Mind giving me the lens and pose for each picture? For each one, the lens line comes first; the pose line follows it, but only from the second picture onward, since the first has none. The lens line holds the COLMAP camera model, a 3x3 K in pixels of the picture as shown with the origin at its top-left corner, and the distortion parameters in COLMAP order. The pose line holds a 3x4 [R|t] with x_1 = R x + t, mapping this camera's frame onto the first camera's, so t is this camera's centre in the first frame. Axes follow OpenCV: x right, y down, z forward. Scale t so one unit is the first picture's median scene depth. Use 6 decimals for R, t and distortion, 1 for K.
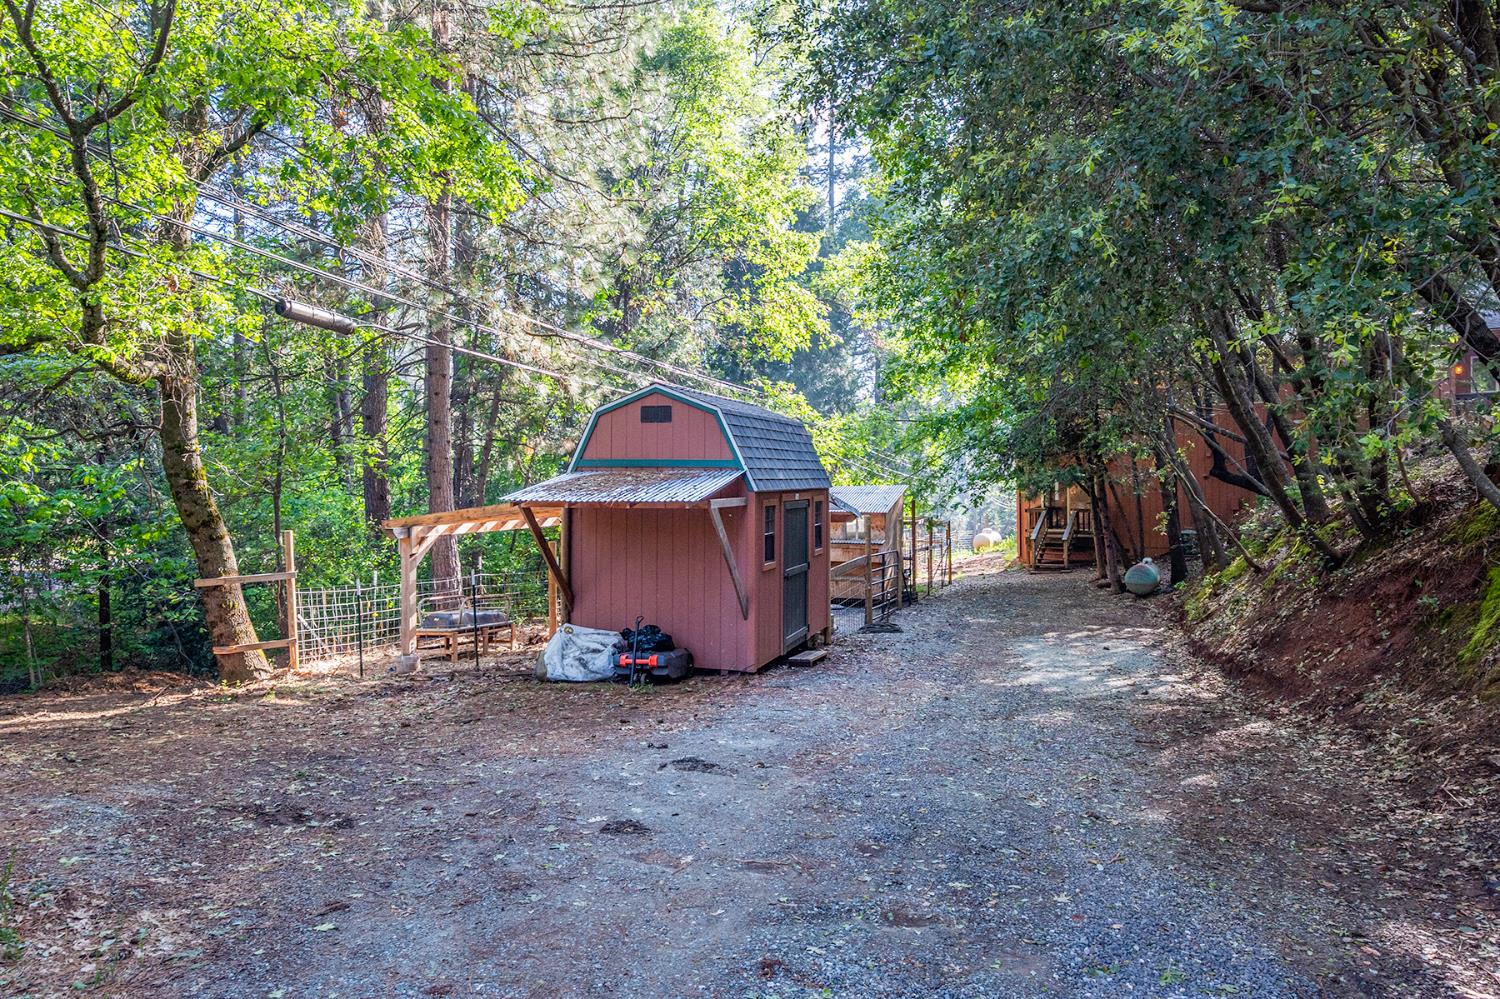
lens RADIAL K [[987.8, 0, 750.0], [0, 987.8, 499.5], [0, 0, 1]] dist [0.007486, 0.001124]
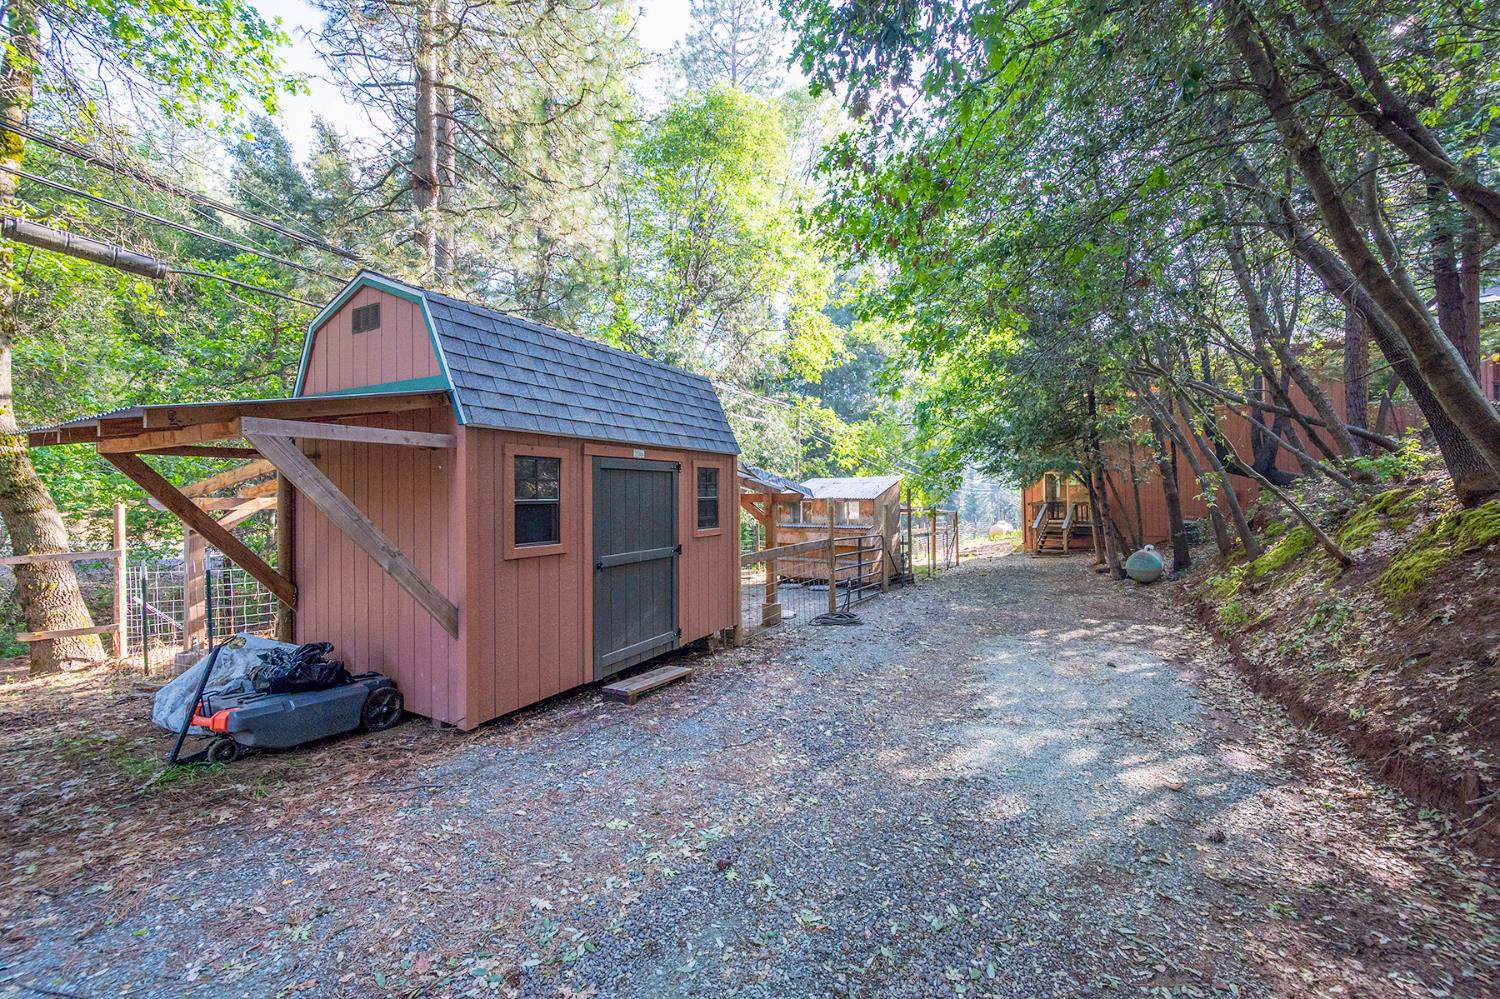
lens RADIAL K [[583.5, 0, 750.0], [0, 583.5, 499.5], [0, 0, 1]] dist [-0.001669, -0.000684]
pose [[0.980998, -0.005250, -0.193948, 0.135300], [0.002464, 0.999890, -0.014603, 0.023658], [0.194003, 0.013848, 0.980903, 0.388623]]
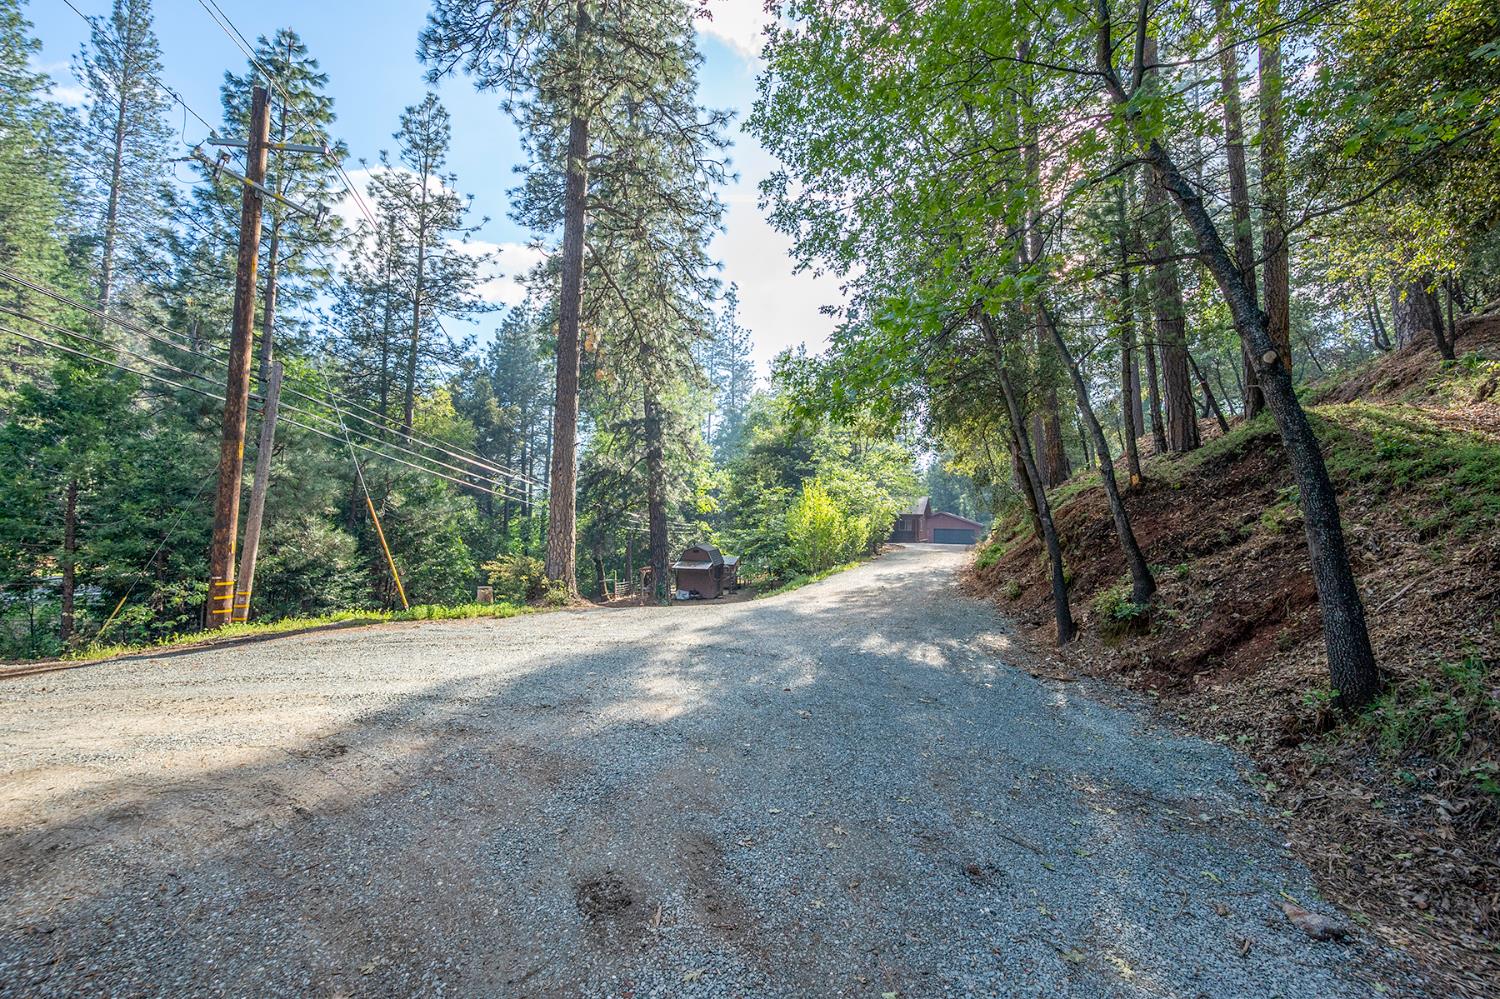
lens RADIAL K [[583.5, 0, 750.0], [0, 583.5, 499.5], [0, 0, 1]] dist [-0.001669, -0.000684]
pose [[0.983531, 0.033268, 0.177653, -0.227361], [-0.023355, 0.998066, -0.057604, -0.116112], [-0.179225, 0.052506, 0.982406, -1.344763]]
